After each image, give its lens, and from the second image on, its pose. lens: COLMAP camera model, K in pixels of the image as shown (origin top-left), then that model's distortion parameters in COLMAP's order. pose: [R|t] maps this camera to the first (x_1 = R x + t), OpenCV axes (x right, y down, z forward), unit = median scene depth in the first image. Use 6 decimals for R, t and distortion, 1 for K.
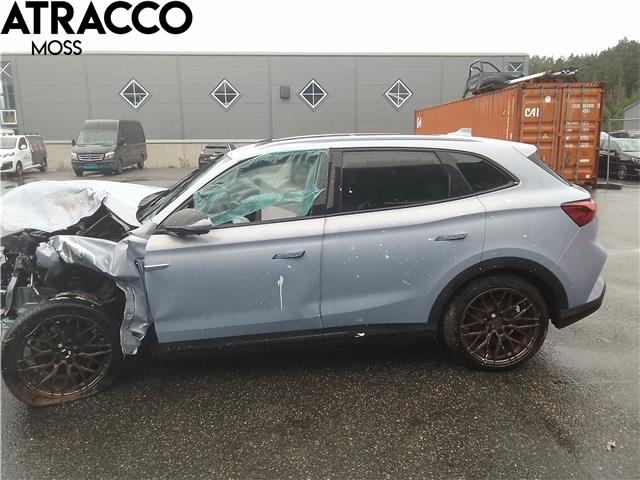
lens RADIAL K [[501.0, 0, 327.1], [0, 501.0, 240.6], [0, 0, 1]] dist [0.071018, -0.110912]
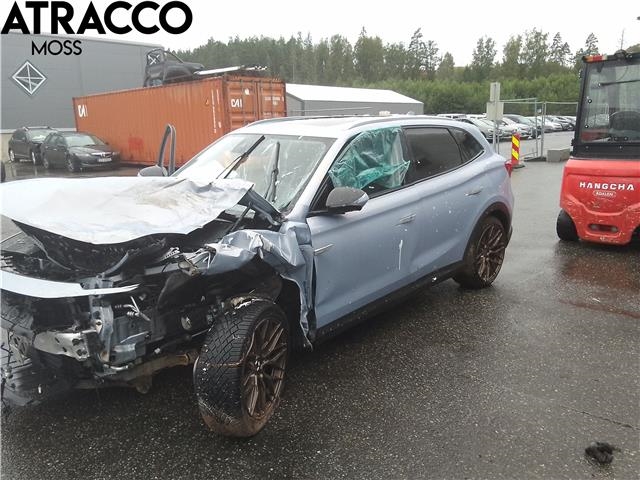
lens RADIAL K [[501.0, 0, 327.1], [0, 501.0, 240.6], [0, 0, 1]] dist [0.071018, -0.110912]
pose [[0.738988, -0.156805, 0.655217, -0.213299], [0.146368, 0.986676, 0.071048, -0.007146], [-0.657627, 0.043399, 0.752093, 0.058522]]
